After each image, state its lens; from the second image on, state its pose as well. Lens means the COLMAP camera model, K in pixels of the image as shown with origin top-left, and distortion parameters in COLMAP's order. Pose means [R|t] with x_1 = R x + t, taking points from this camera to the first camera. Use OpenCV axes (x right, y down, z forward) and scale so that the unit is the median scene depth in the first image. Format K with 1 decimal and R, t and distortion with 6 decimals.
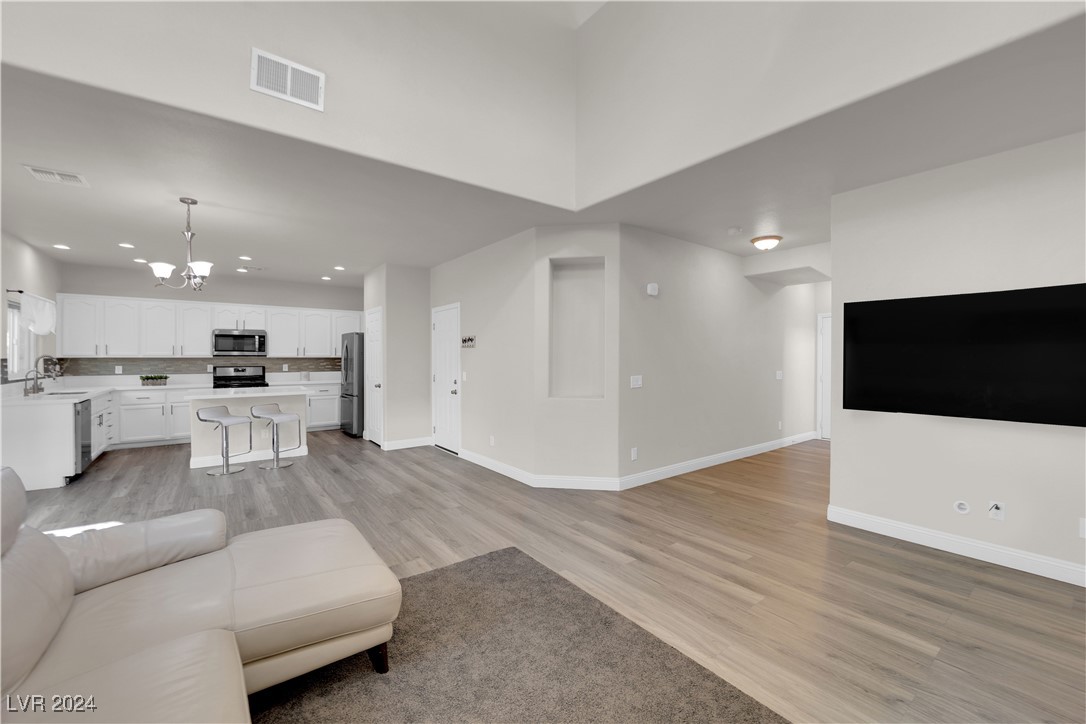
lens RADIAL K [[435.9, 0, 542.5], [0, 435.9, 359.2], [0, 0, 1]] dist [-0.006460, -0.005355]
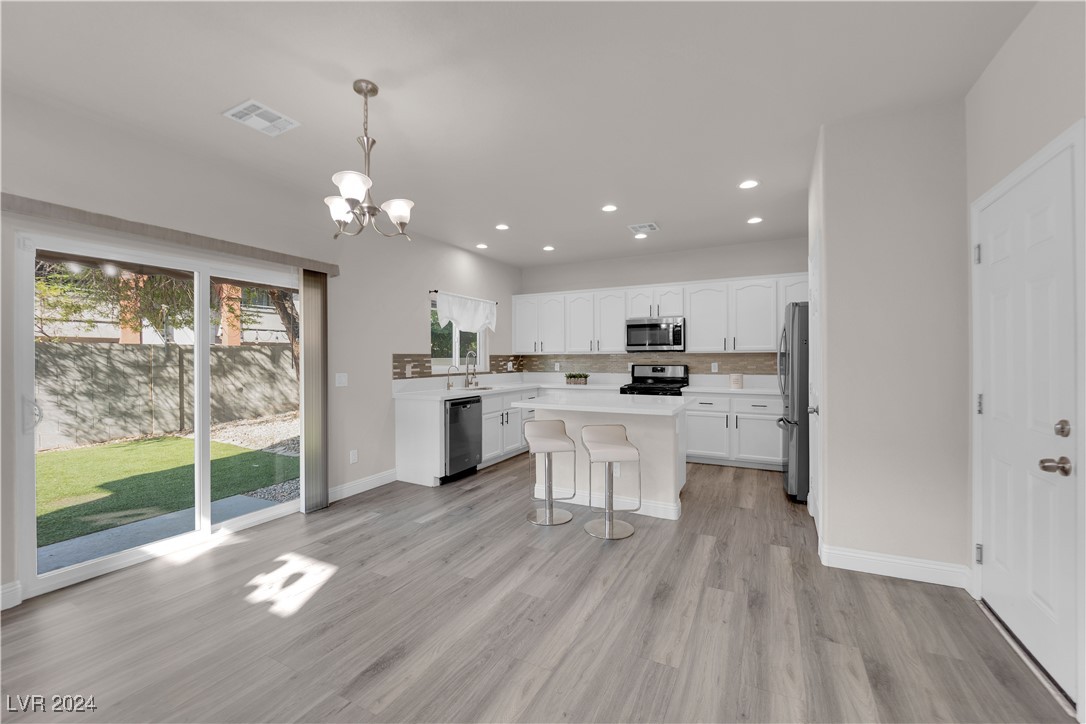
lens RADIAL K [[435.9, 0, 542.5], [0, 435.9, 359.2], [0, 0, 1]] dist [-0.006460, -0.005355]
pose [[0.431892, -0.001809, -0.901923, -0.102194], [-0.000687, 0.999997, -0.002335, 0.010366], [0.901925, 0.001628, 0.431890, 0.601841]]
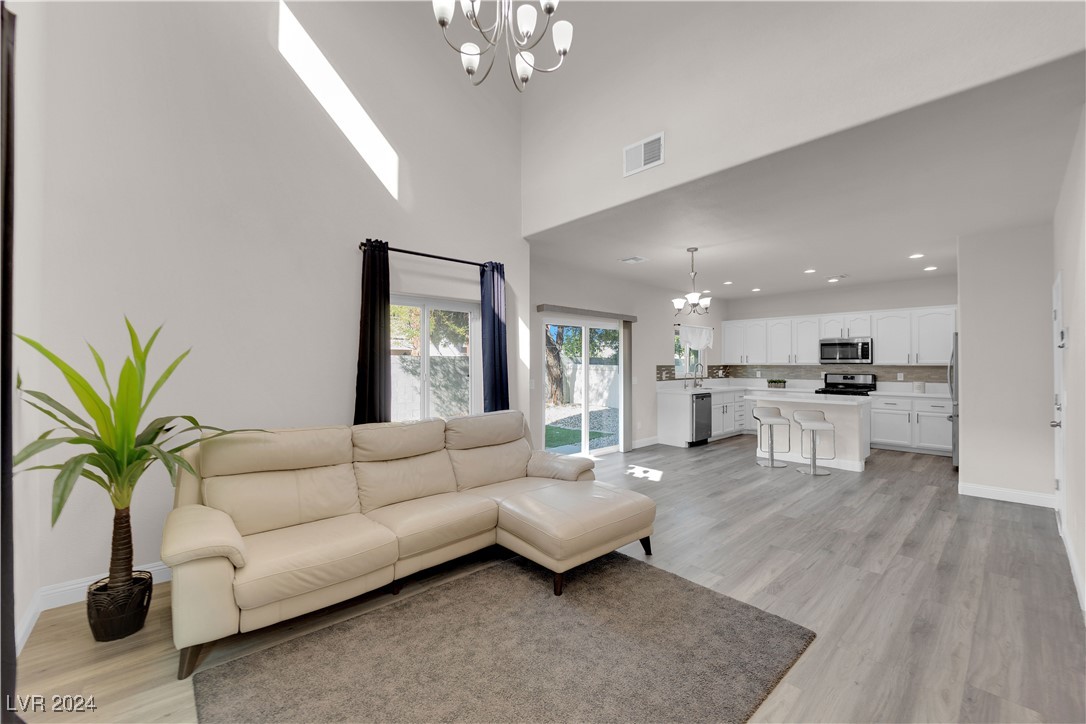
lens RADIAL K [[435.9, 0, 542.5], [0, 435.9, 359.2], [0, 0, 1]] dist [-0.006460, -0.005355]
pose [[0.087019, -0.011200, -0.996144, 0.312373], [-0.007435, 0.999902, -0.011891, -0.000741], [0.996179, 0.008441, 0.086927, 0.258646]]
